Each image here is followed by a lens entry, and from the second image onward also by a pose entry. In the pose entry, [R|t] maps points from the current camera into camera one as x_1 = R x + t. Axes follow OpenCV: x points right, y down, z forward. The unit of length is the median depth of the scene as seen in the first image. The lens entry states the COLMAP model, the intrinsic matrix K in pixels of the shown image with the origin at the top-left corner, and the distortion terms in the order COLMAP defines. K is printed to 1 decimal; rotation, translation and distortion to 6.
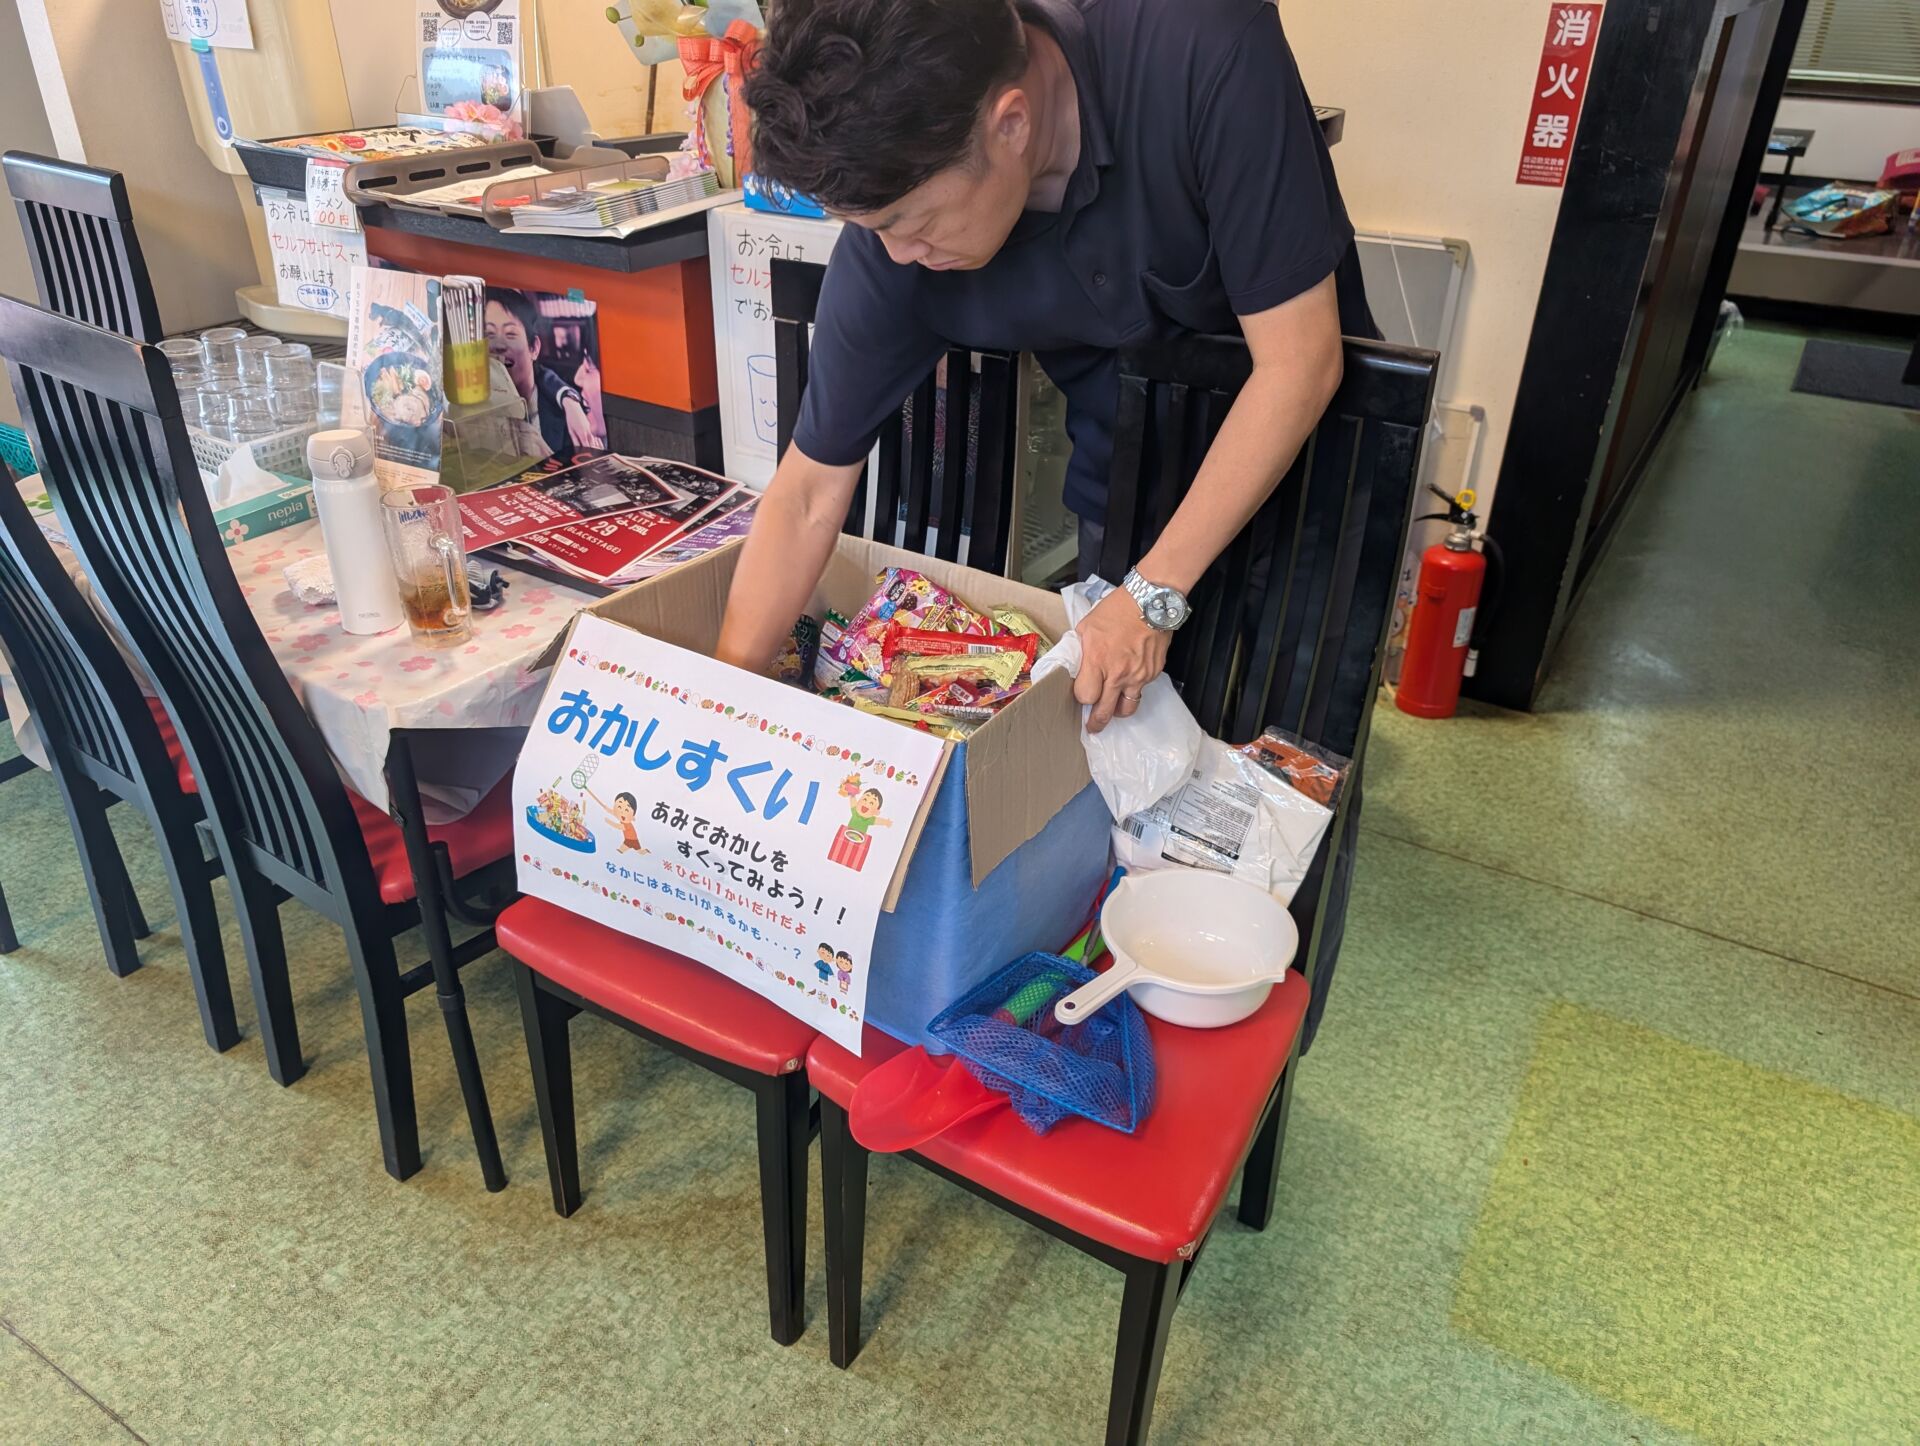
lens RADIAL K [[1364.2, 0, 957.2], [0, 1364.2, 723.7], [0, 0, 1]] dist [0.014752, -0.020930]
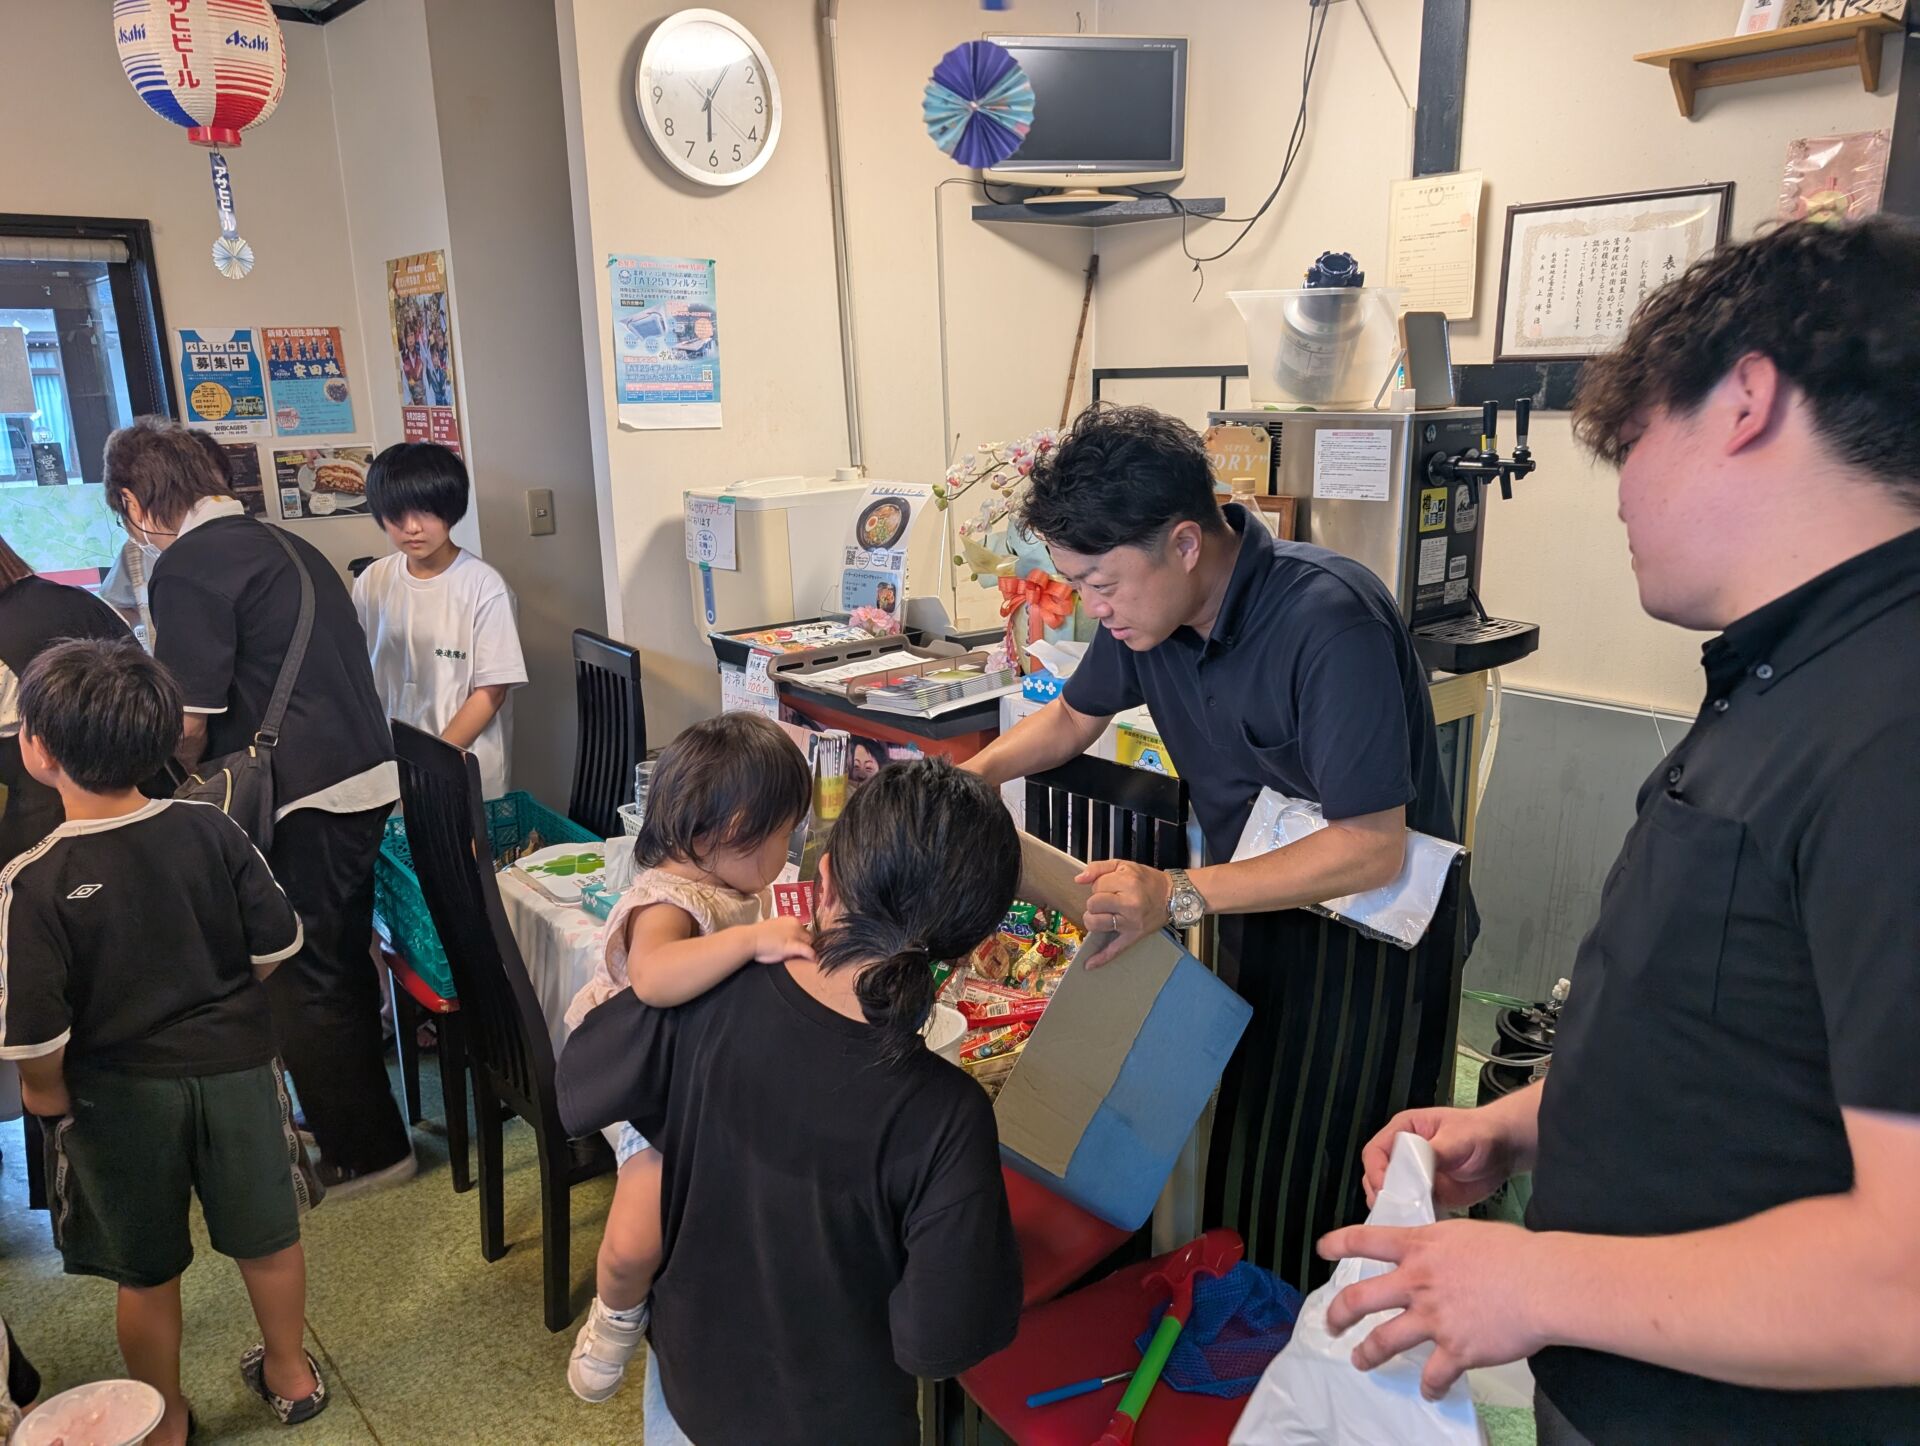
lens RADIAL K [[1364.2, 0, 959.1], [0, 1364.2, 730.6], [0, 0, 1]] dist [0.014752, -0.020930]
pose [[0.947518, 0.047163, -0.316204, 0.198037], [-0.129030, 0.961342, -0.243256, -0.003731], [0.292507, 0.271289, 0.916974, -0.242621]]
